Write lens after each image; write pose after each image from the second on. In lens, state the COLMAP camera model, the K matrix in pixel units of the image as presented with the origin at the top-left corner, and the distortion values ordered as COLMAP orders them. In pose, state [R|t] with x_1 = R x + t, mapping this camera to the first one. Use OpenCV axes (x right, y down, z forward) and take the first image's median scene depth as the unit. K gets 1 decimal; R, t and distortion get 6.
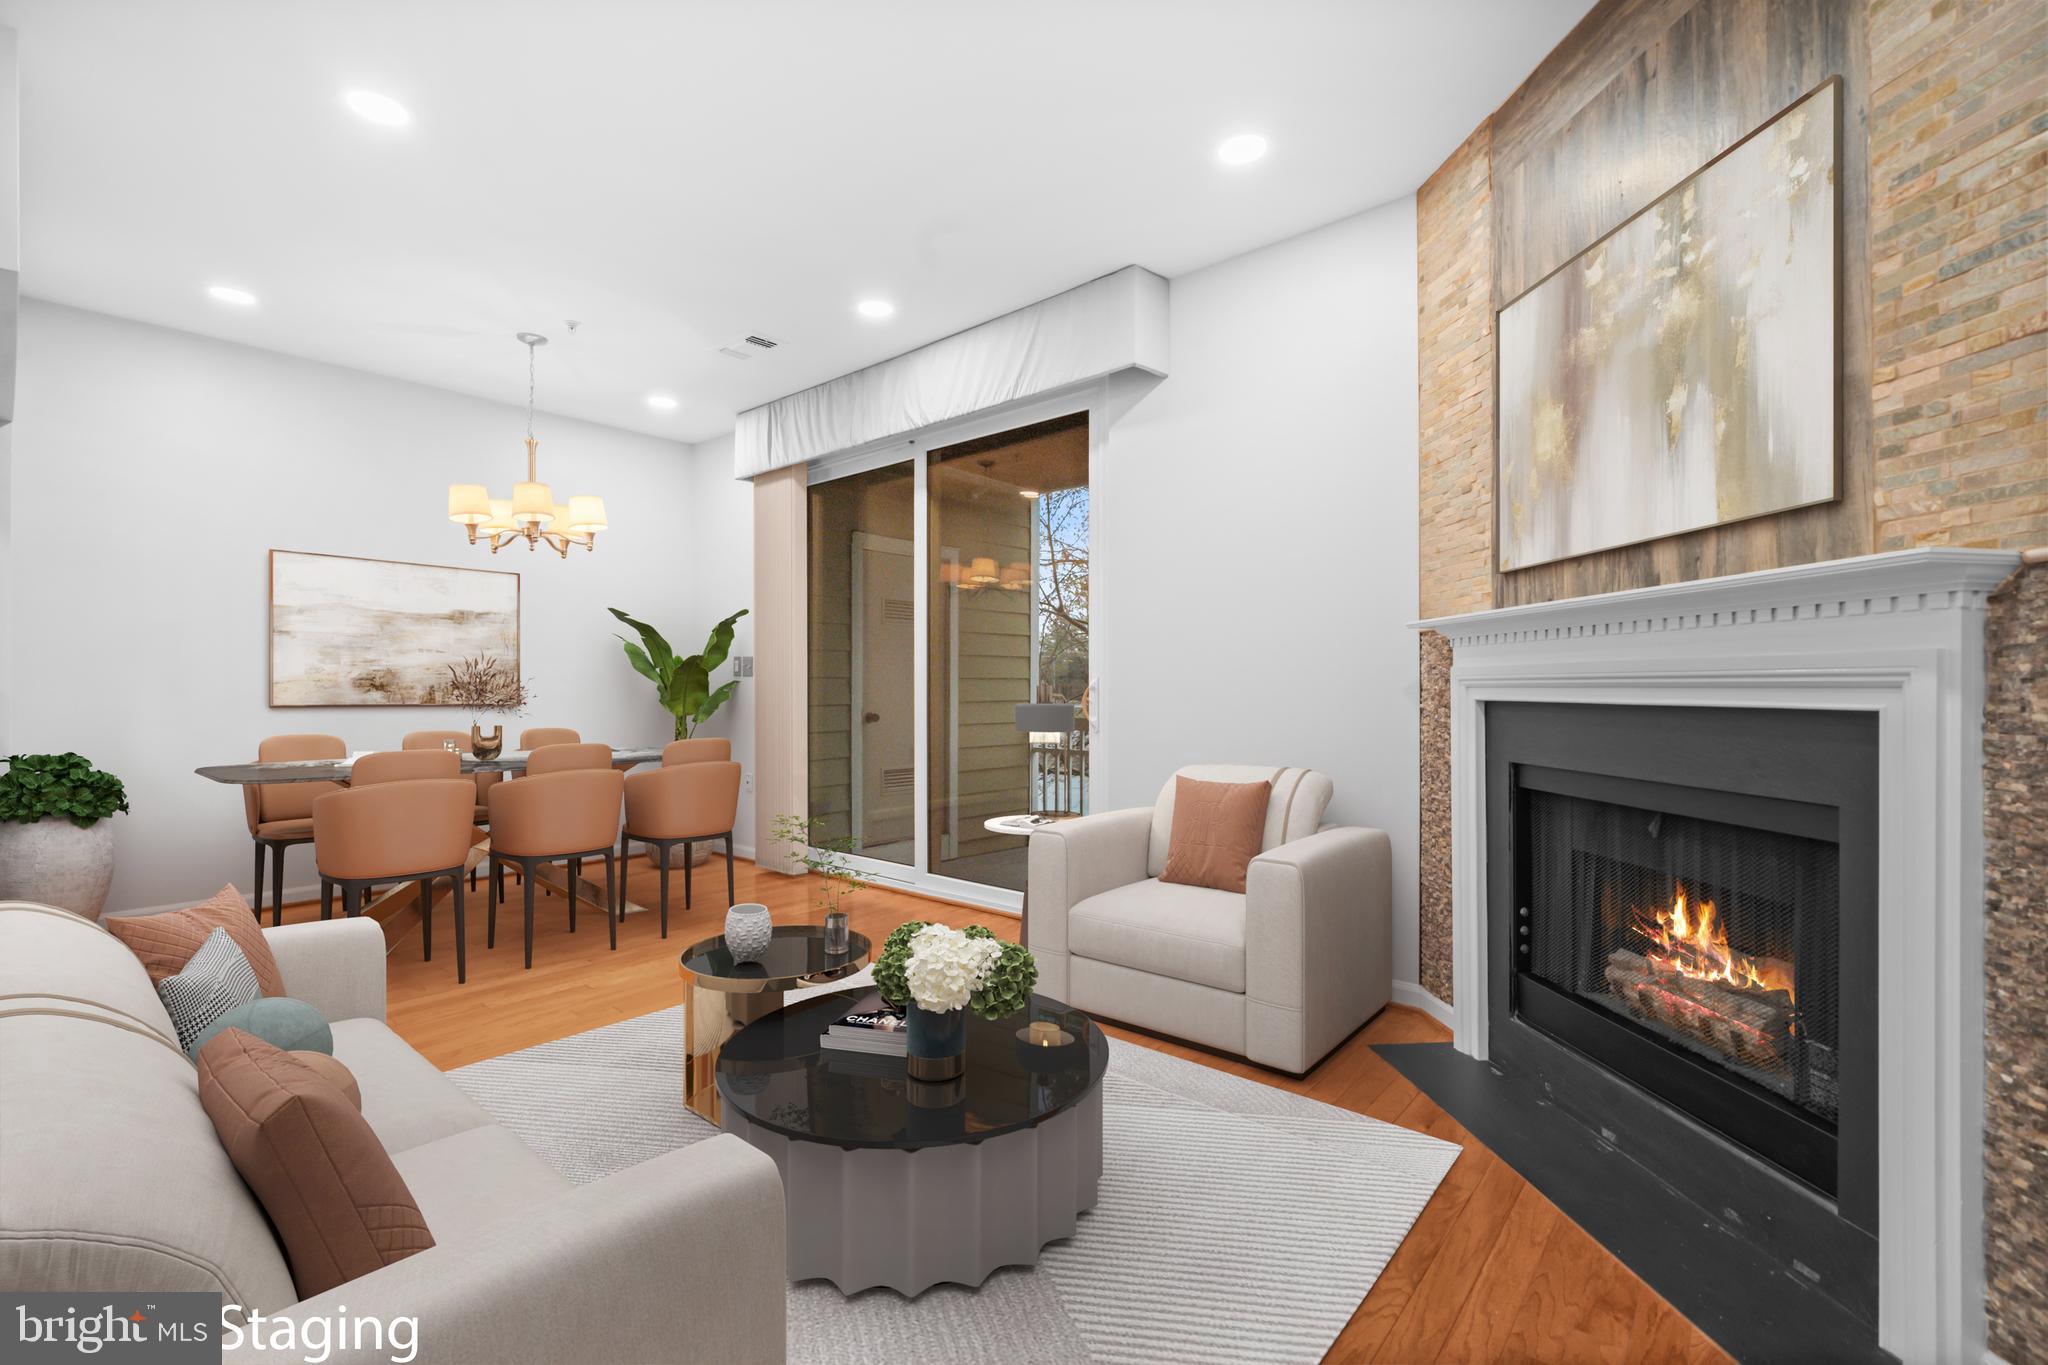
lens RADIAL K [[862.2, 0, 1024.0], [0, 862.2, 682.5], [0, 0, 1]] dist [0.000124, -0.000032]
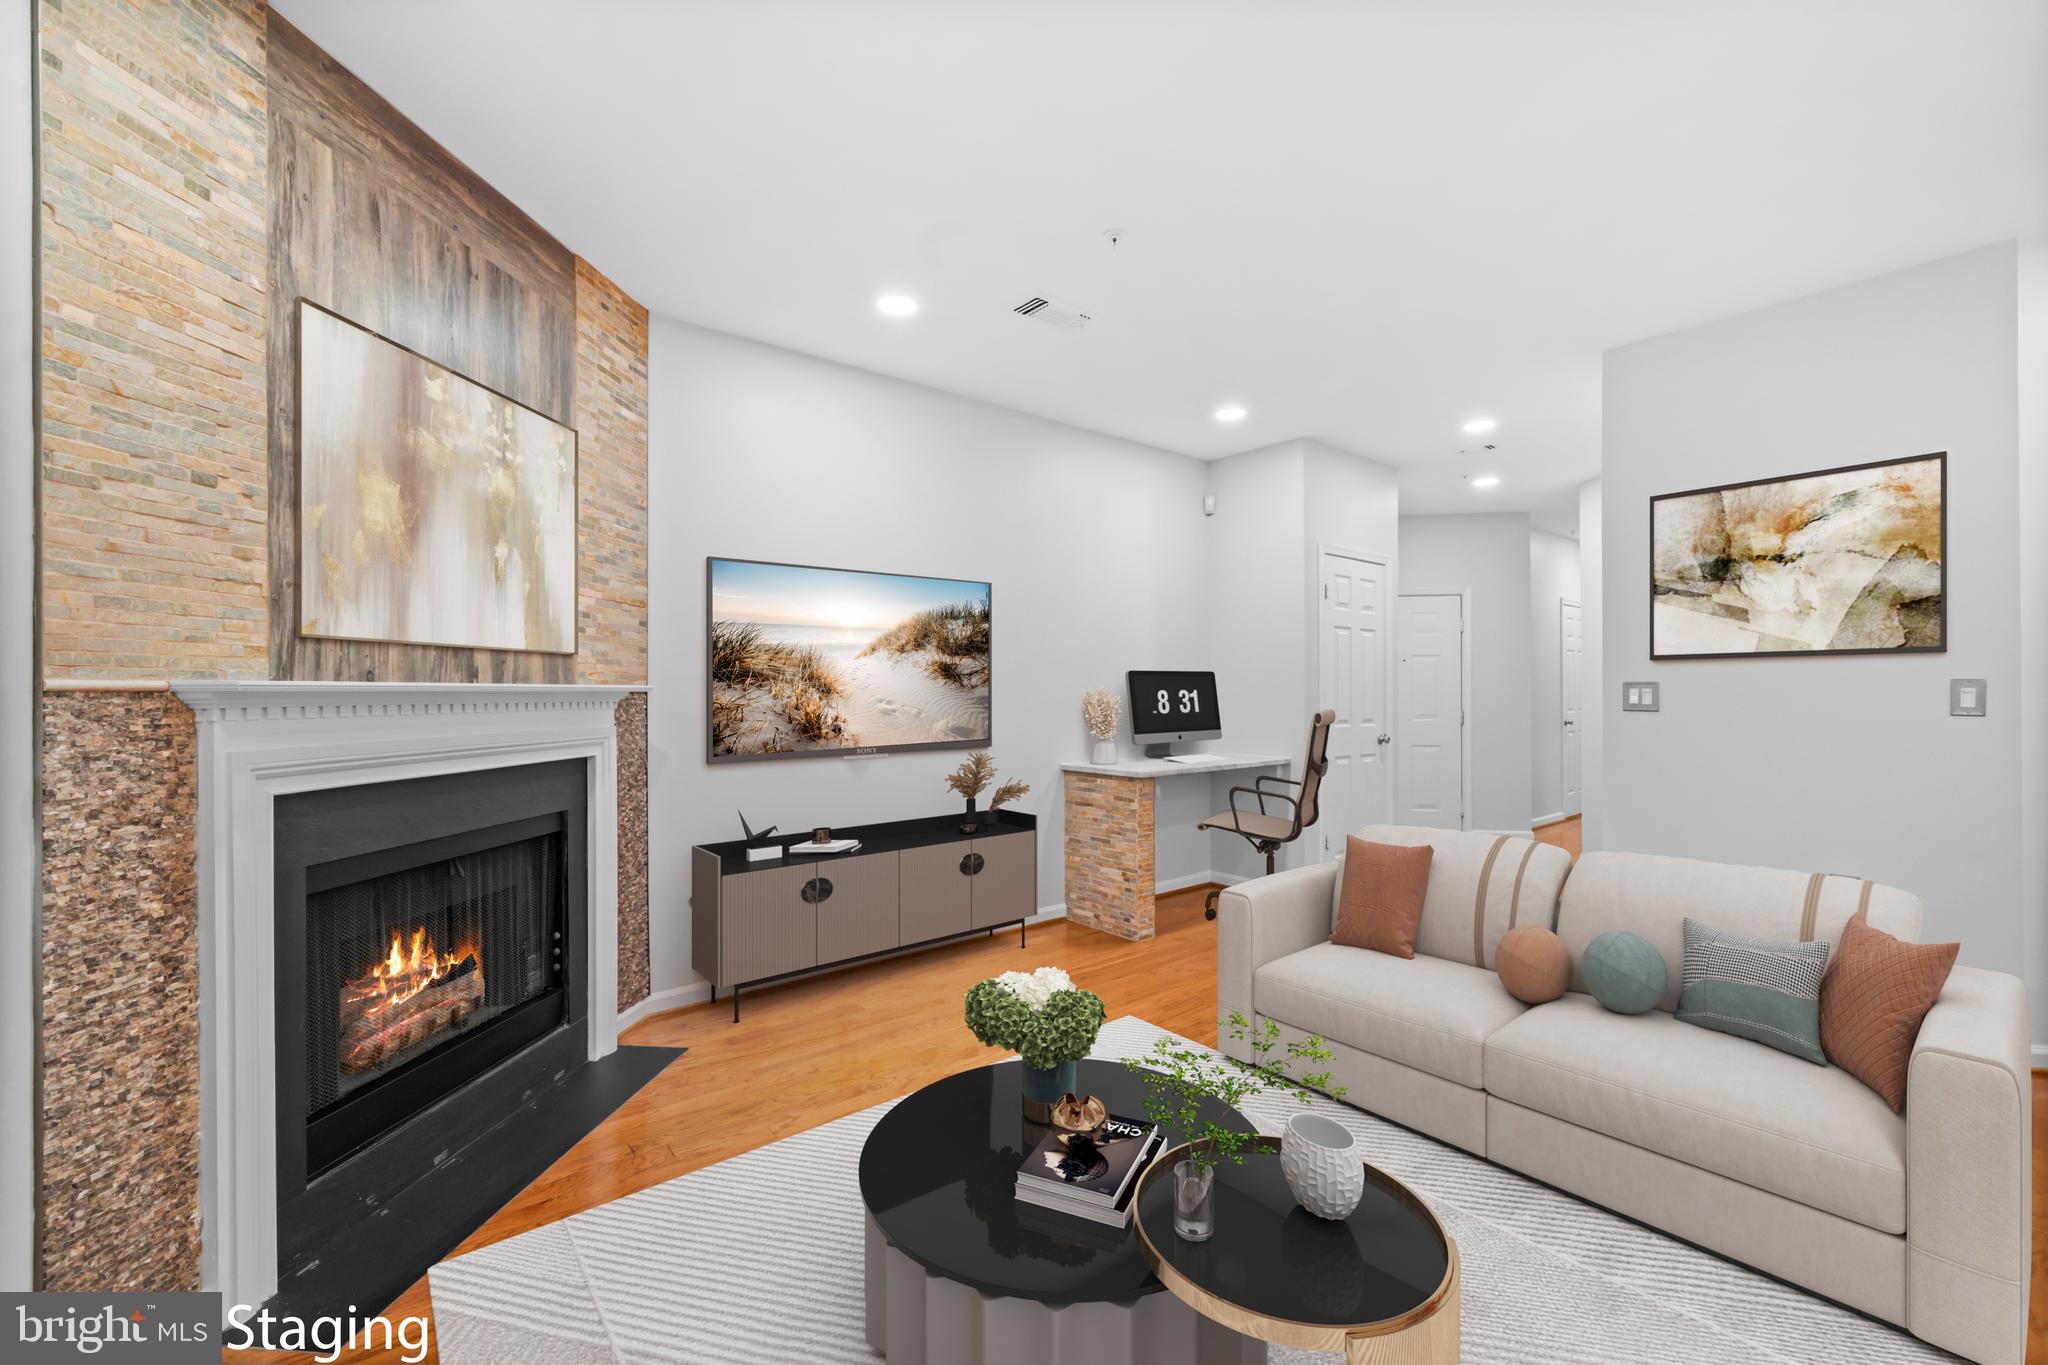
lens RADIAL K [[814.0, 0, 1027.0], [0, 814.0, 691.8], [0, 0, 1]] dist [0.000804, -0.000156]
pose [[-0.981889, -0.017119, 0.188680, -0.292181], [-0.019430, 0.999757, -0.010402, -0.097618], [-0.188456, -0.013880, -0.981984, 1.956015]]
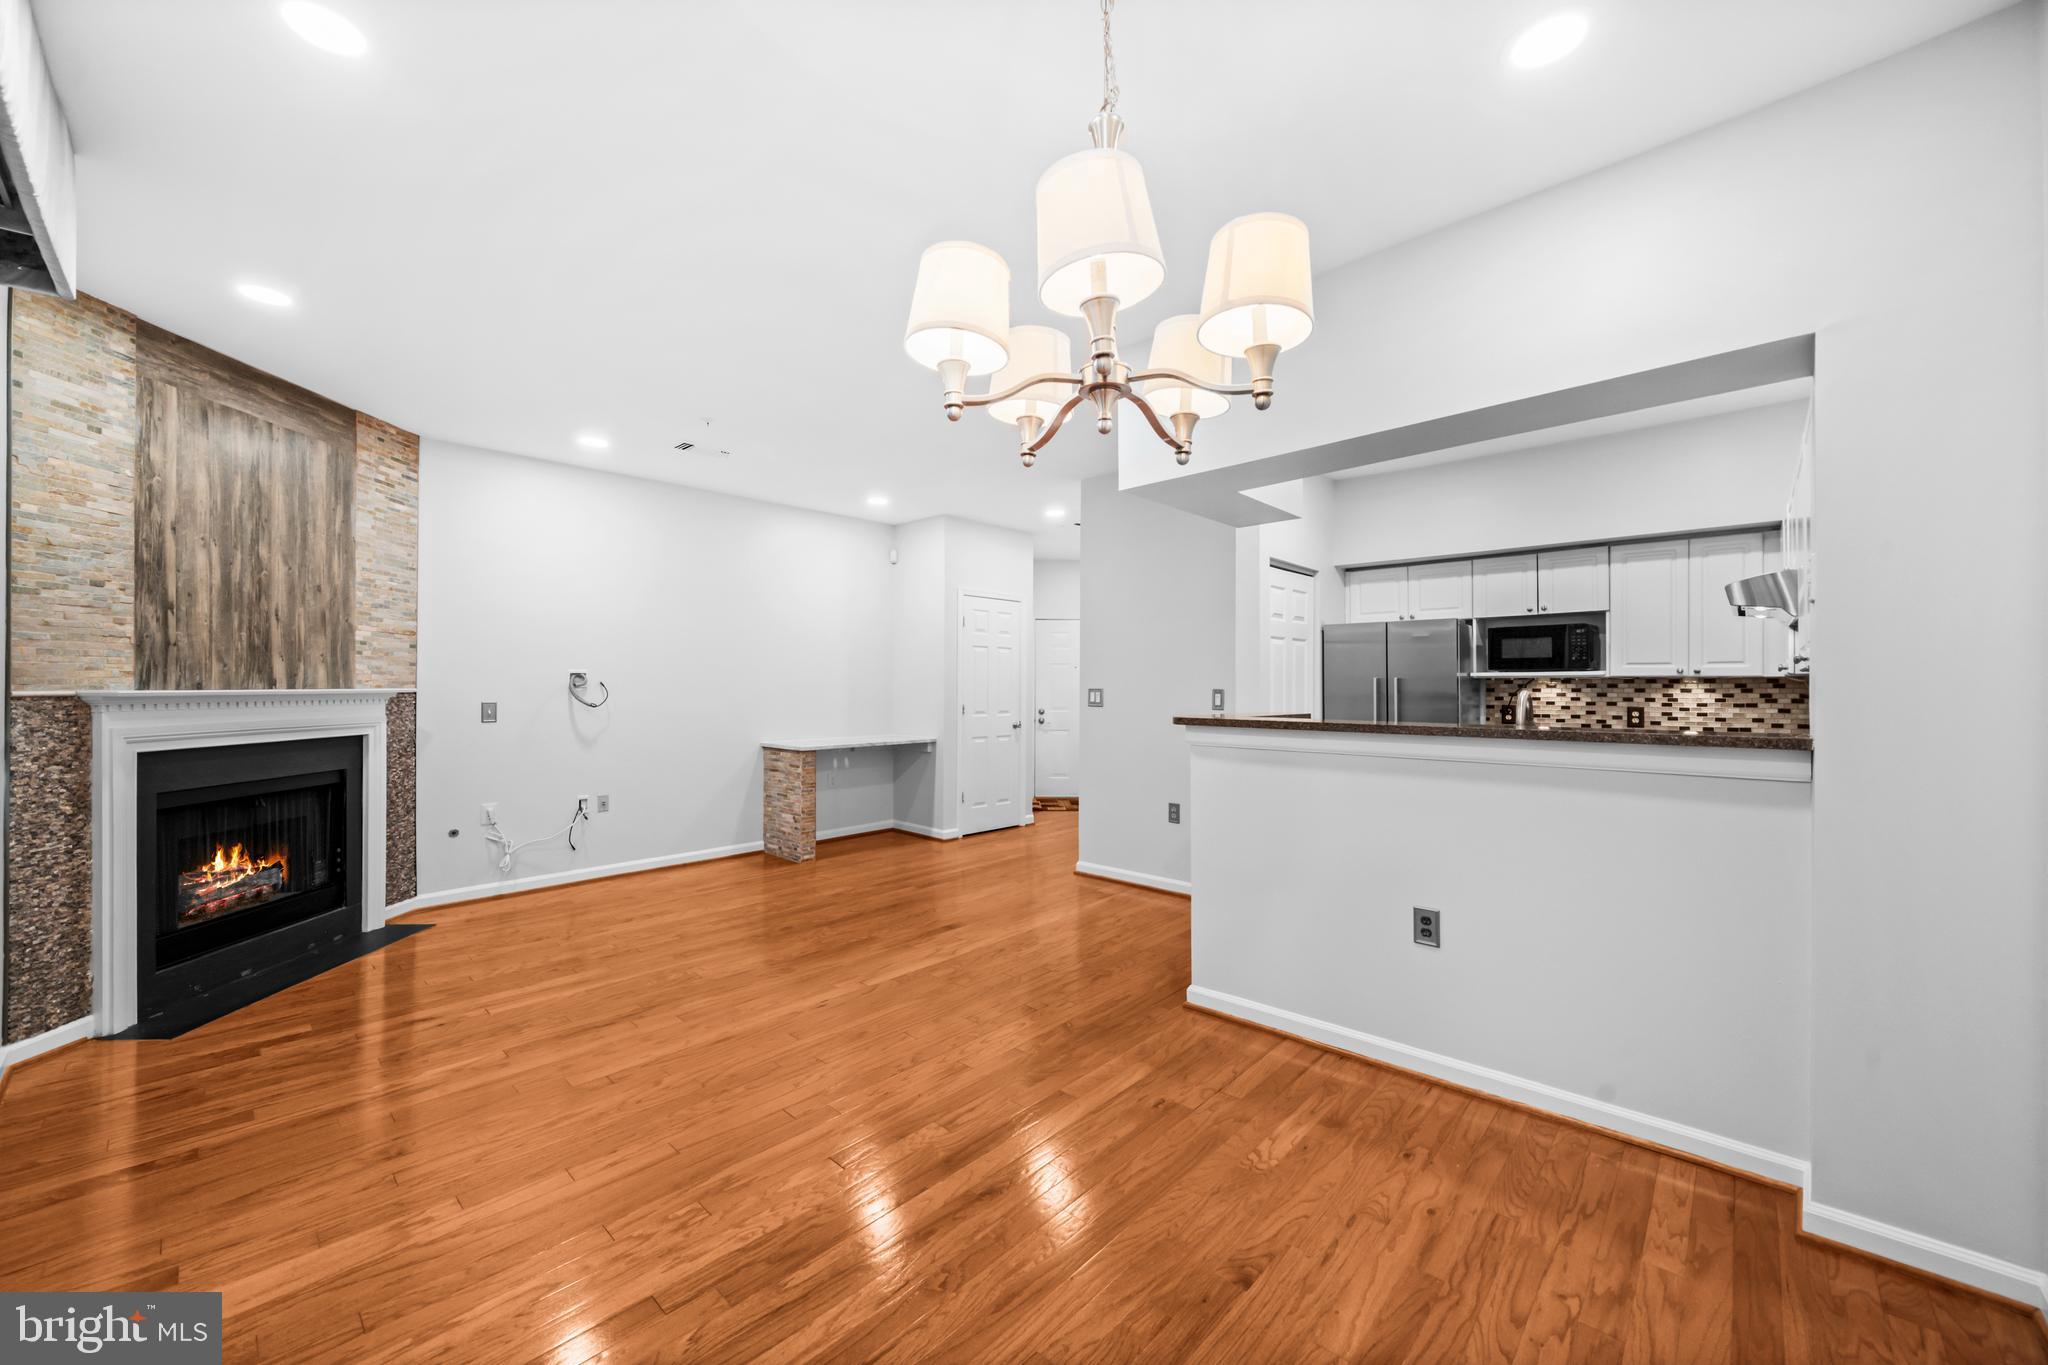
lens RADIAL K [[763.9, 0, 1024.0], [0, 763.9, 682.5], [0, 0, 1]] dist [-0.000991, 0.000201]
pose [[-0.997710, -0.022396, 0.063822, -1.106373], [-0.023410, 0.999611, -0.015183, -0.132911], [-0.063457, -0.016643, -0.997846, 2.589541]]
